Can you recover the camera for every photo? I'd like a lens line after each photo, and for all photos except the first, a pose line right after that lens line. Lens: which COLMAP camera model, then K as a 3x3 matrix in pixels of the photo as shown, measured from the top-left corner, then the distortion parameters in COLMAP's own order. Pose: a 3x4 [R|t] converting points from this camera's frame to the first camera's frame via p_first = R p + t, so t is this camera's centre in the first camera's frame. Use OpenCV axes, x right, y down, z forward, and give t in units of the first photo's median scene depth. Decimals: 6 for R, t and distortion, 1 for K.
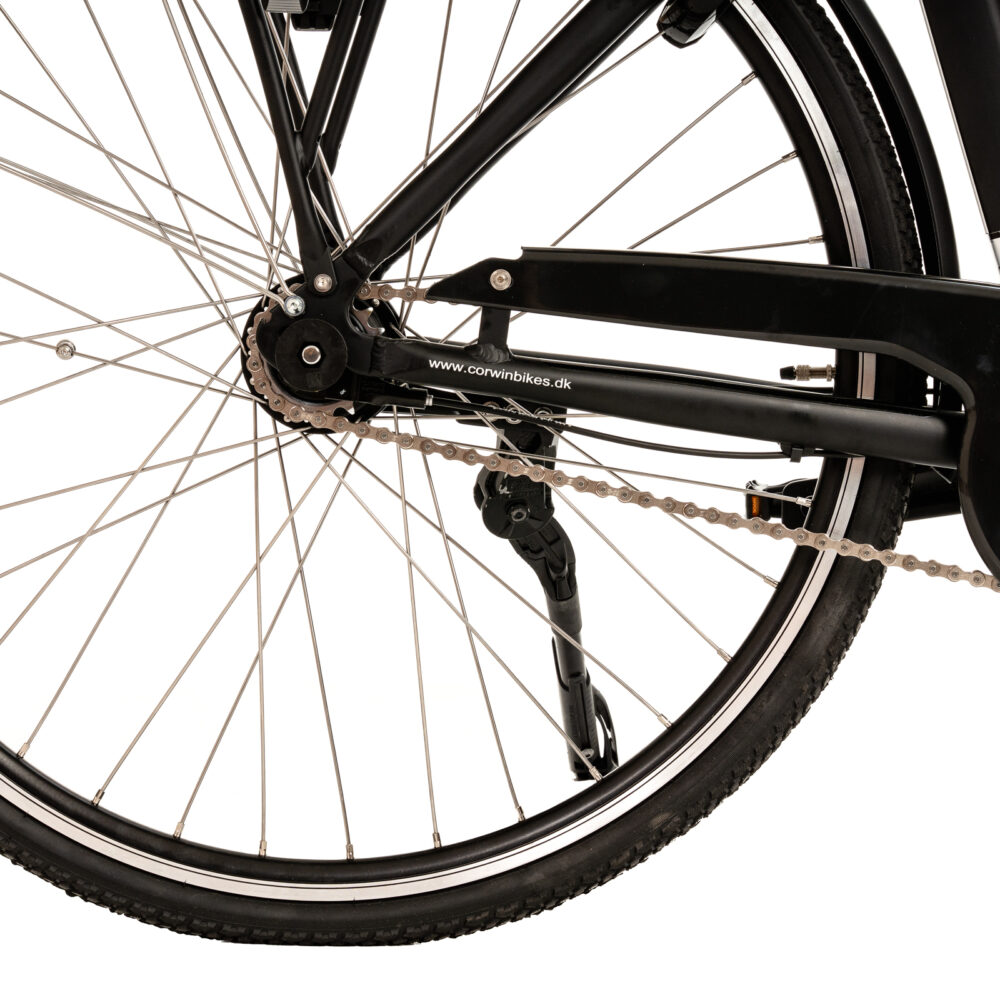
lens RADIAL K [[3966.0, 0, 500.0], [0, 3966.0, 500.0], [0, 0, 1]] dist [-0.068545, 6.471692]
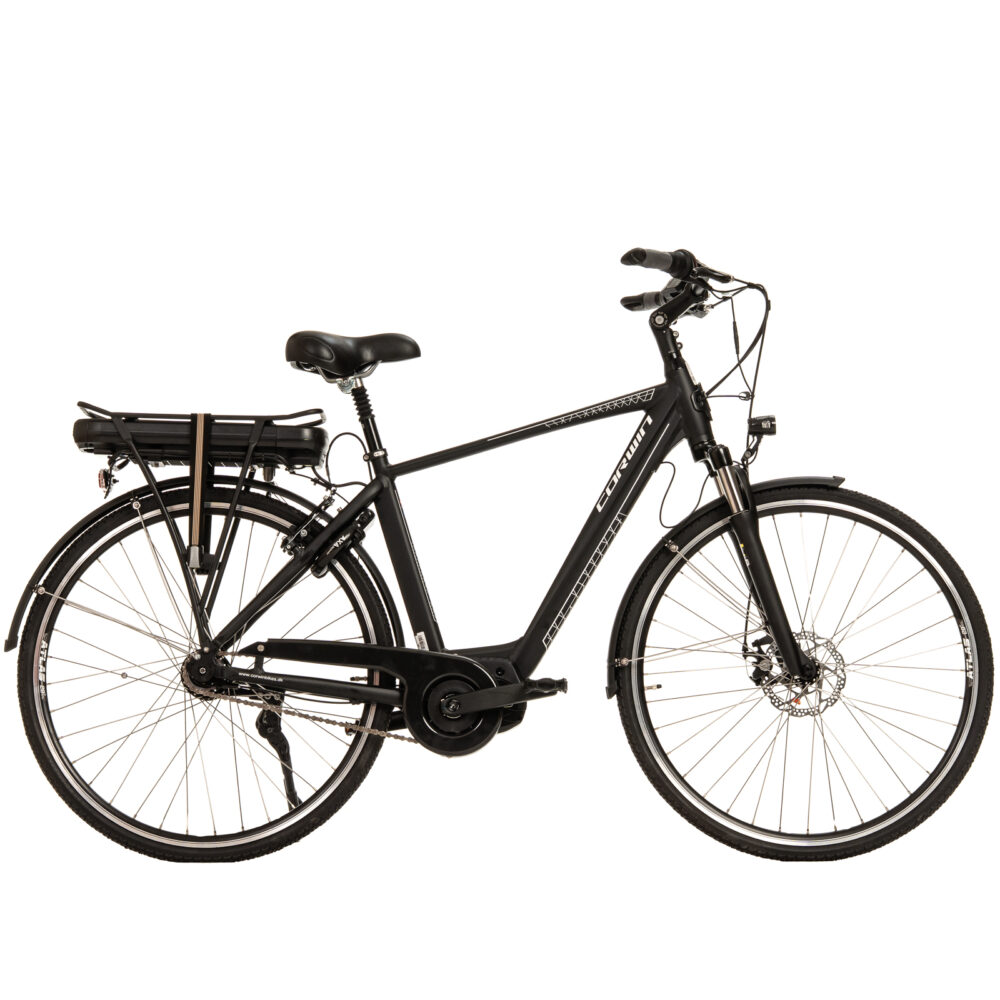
lens RADIAL K [[3966.0, 0, 500.0], [0, 3966.0, 500.0], [0, 0, 1]] dist [-0.068545, 6.471692]
pose [[0.999431, -0.009549, 0.032348, 0.089558], [0.014342, 0.988376, -0.151353, 0.310480], [-0.030527, 0.151731, 0.987950, -2.177126]]
